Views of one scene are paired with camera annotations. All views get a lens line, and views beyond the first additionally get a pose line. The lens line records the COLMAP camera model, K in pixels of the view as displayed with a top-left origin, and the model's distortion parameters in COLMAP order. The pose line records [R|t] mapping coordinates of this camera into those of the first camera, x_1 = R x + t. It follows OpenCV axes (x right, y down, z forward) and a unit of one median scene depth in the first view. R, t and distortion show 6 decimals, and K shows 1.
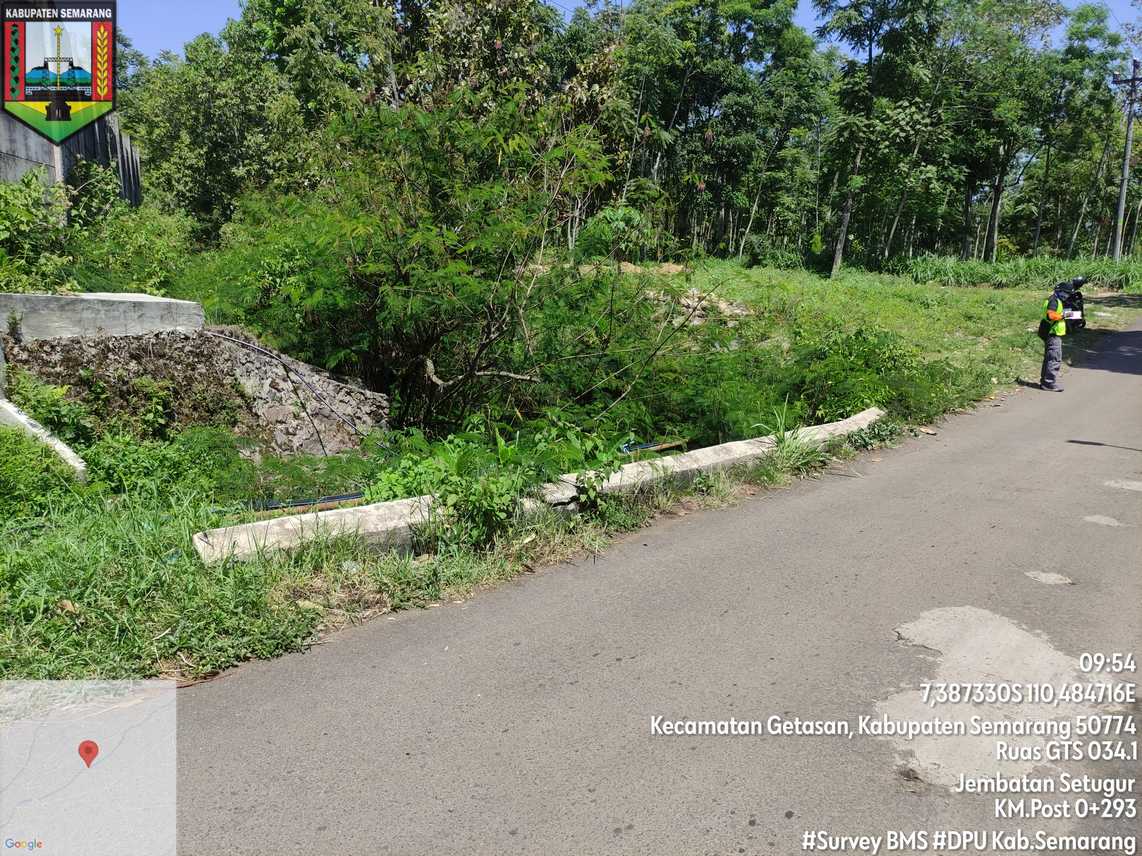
lens RADIAL K [[839.6, 0, 568.0], [0, 839.6, 425.7], [0, 0, 1]] dist [0.052672, -0.049257]
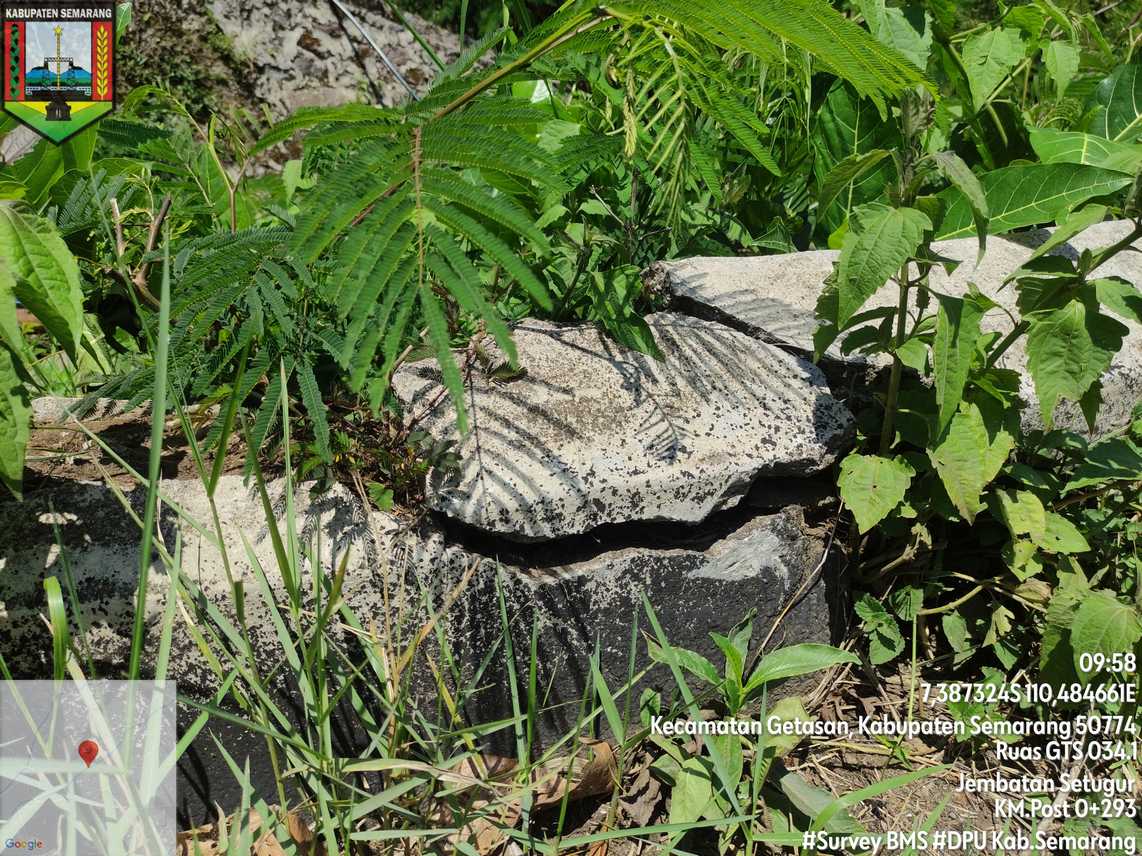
lens RADIAL K [[839.6, 0, 572.5], [0, 839.6, 425.8], [0, 0, 1]] dist [0.052672, -0.049257]
pose [[0.923474, 0.122521, -0.363571, 0.002904], [-0.020120, 0.961799, 0.273016, 0.006930], [0.383132, -0.244808, 0.890662, 0.123937]]
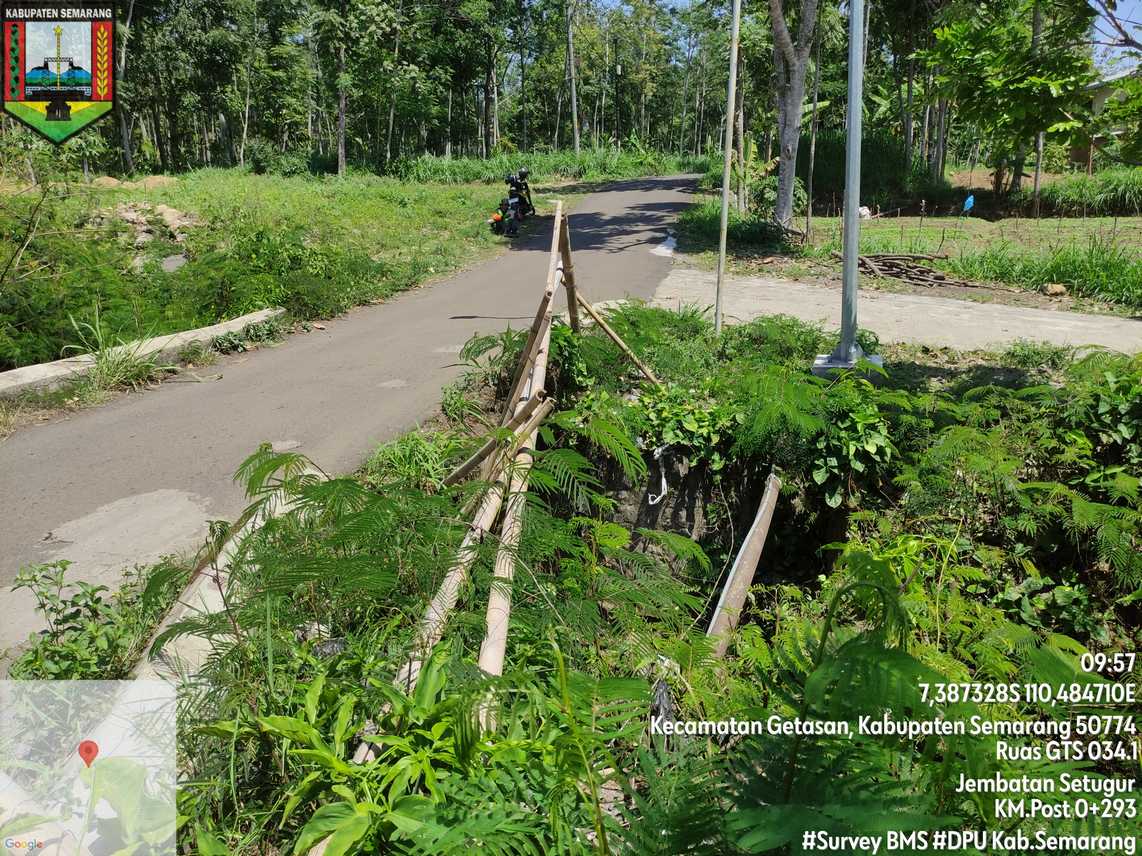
lens RADIAL K [[839.6, 0, 564.8], [0, 839.6, 427.0], [0, 0, 1]] dist [0.052672, -0.049257]
pose [[0.875055, -0.191607, 0.444483, 0.051550], [0.144354, 0.979829, 0.138192, 0.007391], [-0.461996, -0.056762, 0.885064, -0.015943]]
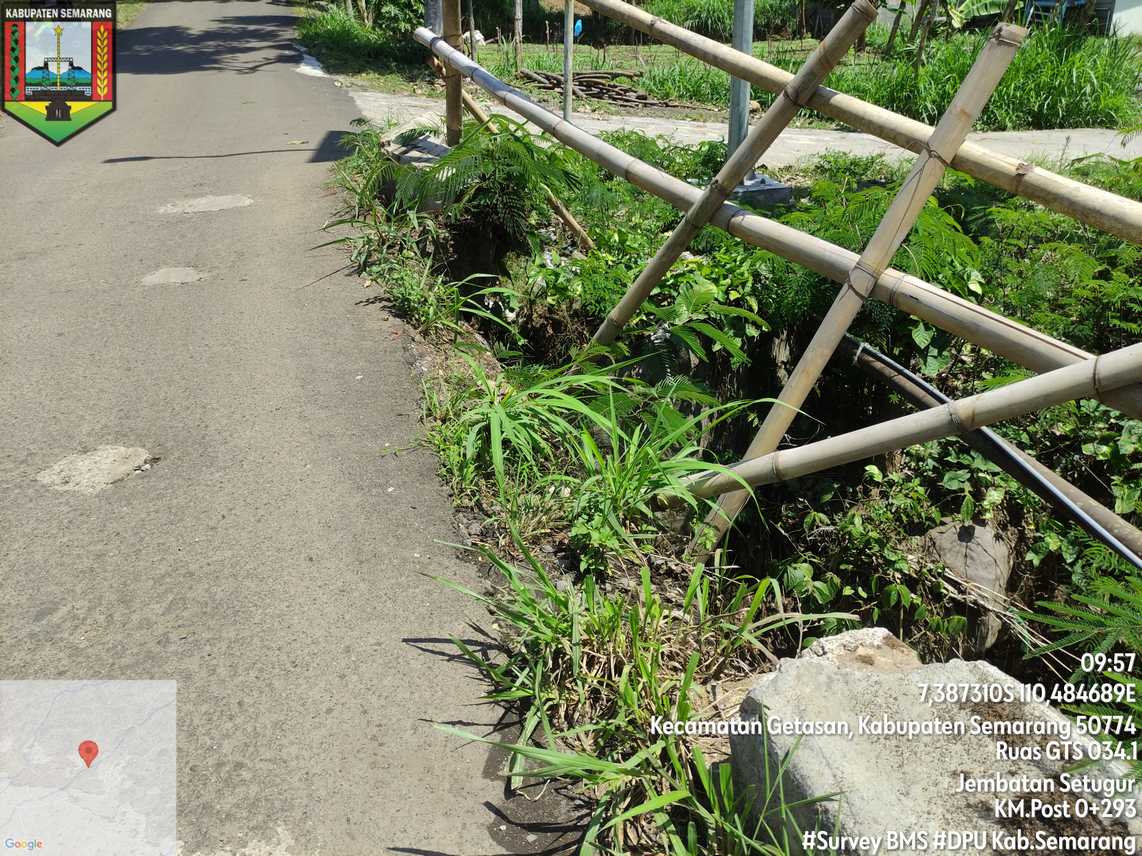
lens RADIAL K [[839.6, 0, 565.5], [0, 839.6, 419.3], [0, 0, 1]] dist [0.052672, -0.049257]
pose [[0.534201, -0.402255, 0.743519, 0.049506], [0.174581, 0.913067, 0.368551, 0.005641], [-0.827134, -0.067076, 0.557987, 0.073701]]
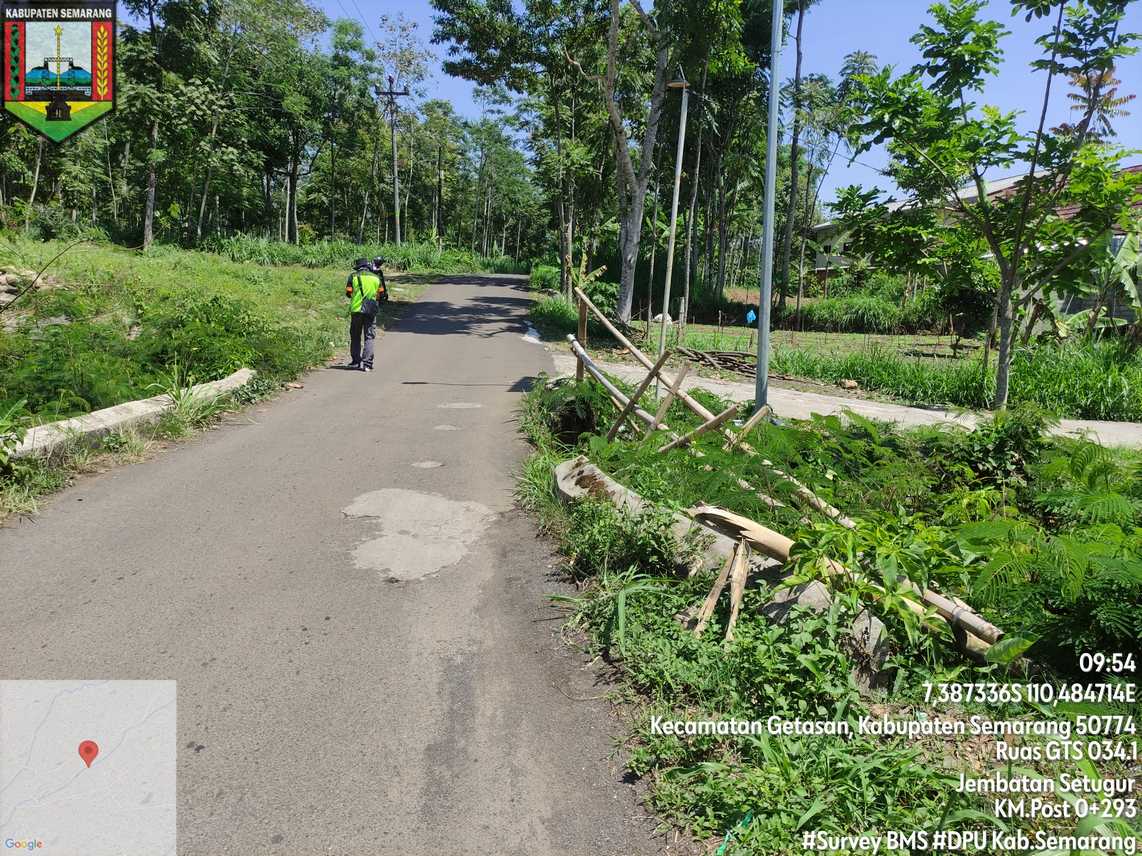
lens RADIAL K [[839.6, 0, 568.6], [0, 839.6, 423.8], [0, 0, 1]] dist [0.052672, -0.049257]
pose [[0.719488, -0.120016, 0.684056, -0.022014], [0.108117, 0.992303, 0.060380, 0.007330], [-0.686037, 0.030516, 0.726926, -0.015542]]
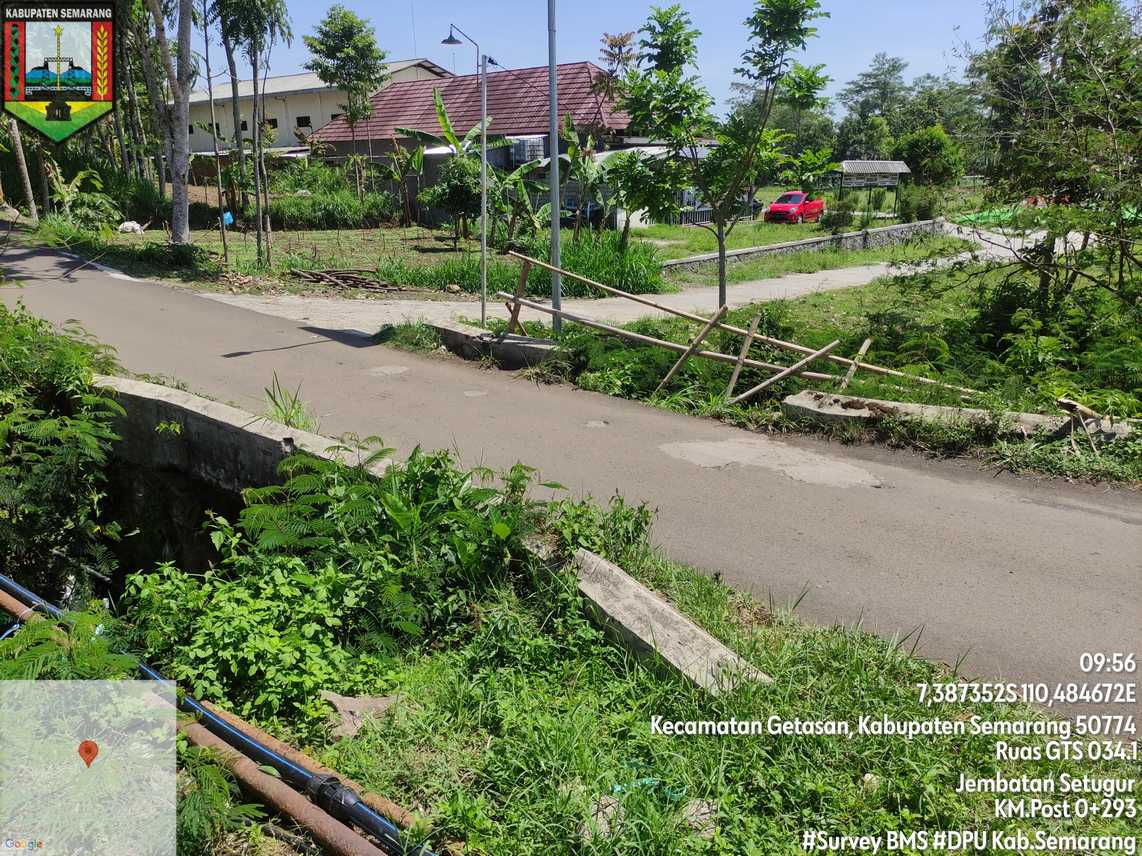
lens RADIAL K [[839.6, 0, 562.5], [0, 839.6, 429.7], [0, 0, 1]] dist [0.052672, -0.049257]
pose [[0.036853, -0.322697, 0.945785, -0.128299], [0.165245, 0.935366, 0.312704, -0.043501], [-0.985564, 0.144763, 0.087795, 0.118144]]
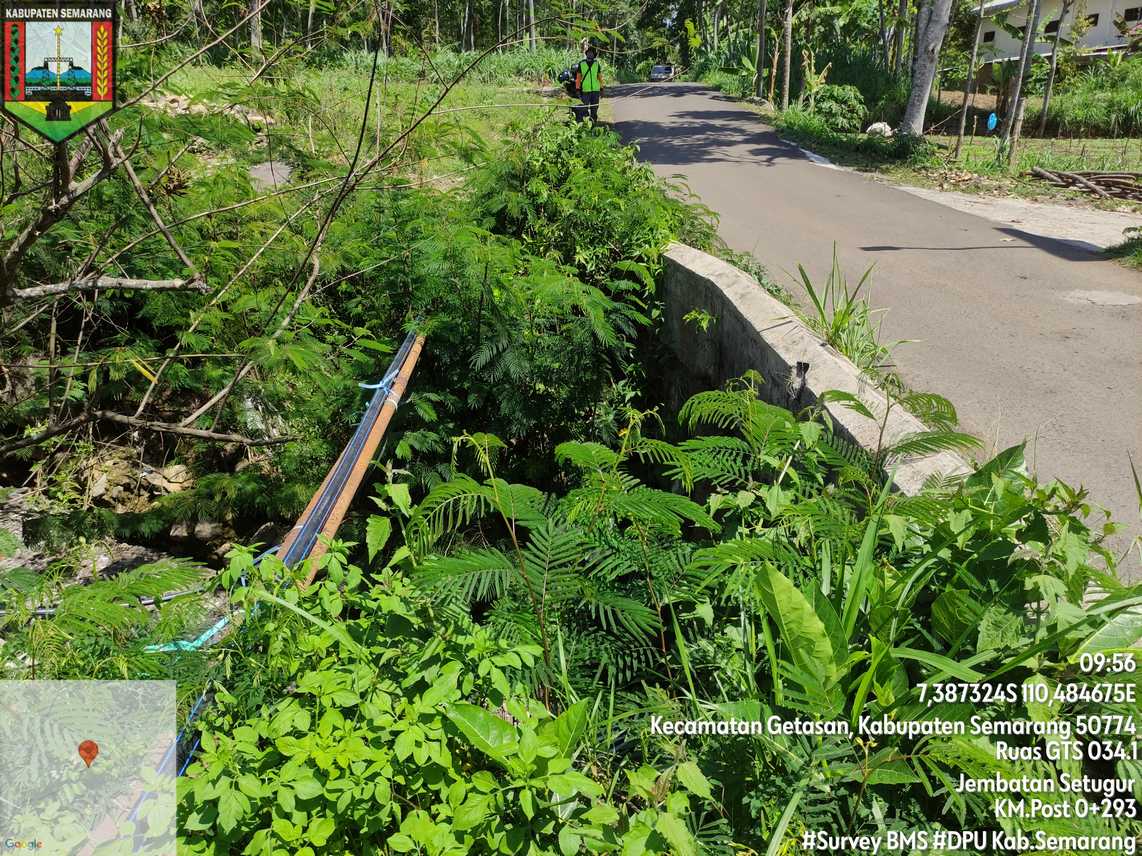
lens RADIAL K [[839.6, 0, 573.1], [0, 839.6, 425.5], [0, 0, 1]] dist [0.052672, -0.049257]
pose [[0.760234, -0.268731, 0.591463, -0.040135], [0.141298, 0.957036, 0.253214, -0.016705], [-0.634098, -0.108929, 0.765542, 0.134011]]
